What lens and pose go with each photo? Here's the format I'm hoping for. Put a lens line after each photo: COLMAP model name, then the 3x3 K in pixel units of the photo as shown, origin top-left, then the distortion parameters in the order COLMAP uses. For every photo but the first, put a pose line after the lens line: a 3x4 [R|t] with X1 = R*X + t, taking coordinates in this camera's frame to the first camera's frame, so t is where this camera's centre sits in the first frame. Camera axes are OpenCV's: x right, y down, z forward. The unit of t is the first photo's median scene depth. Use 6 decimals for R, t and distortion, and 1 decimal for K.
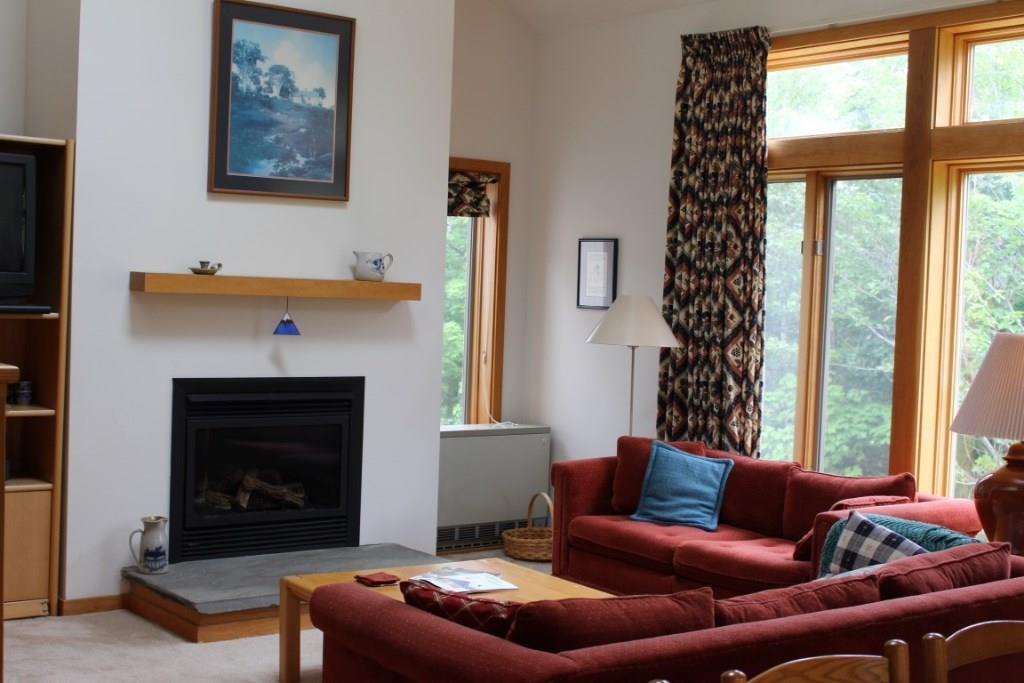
lens RADIAL K [[1415.0, 0, 509.1], [0, 1415.0, 341.1], [0, 0, 1]] dist [-0.040871, 0.000000]
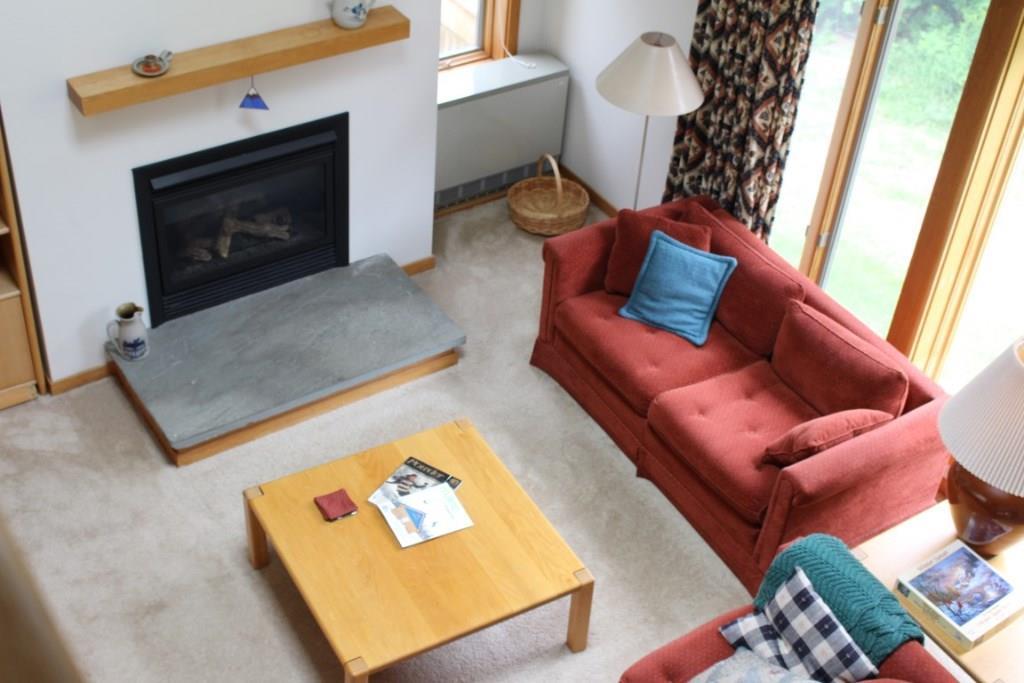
lens RADIAL K [[1415.0, 0, 514.5], [0, 1415.0, 342.7], [0, 0, 1]] dist [-0.040871, 0.000000]
pose [[0.996526, 0.074193, -0.037837, 0.048781], [-0.035422, 0.788751, 0.613691, -0.418042], [0.075375, -0.610219, 0.788639, 0.206532]]
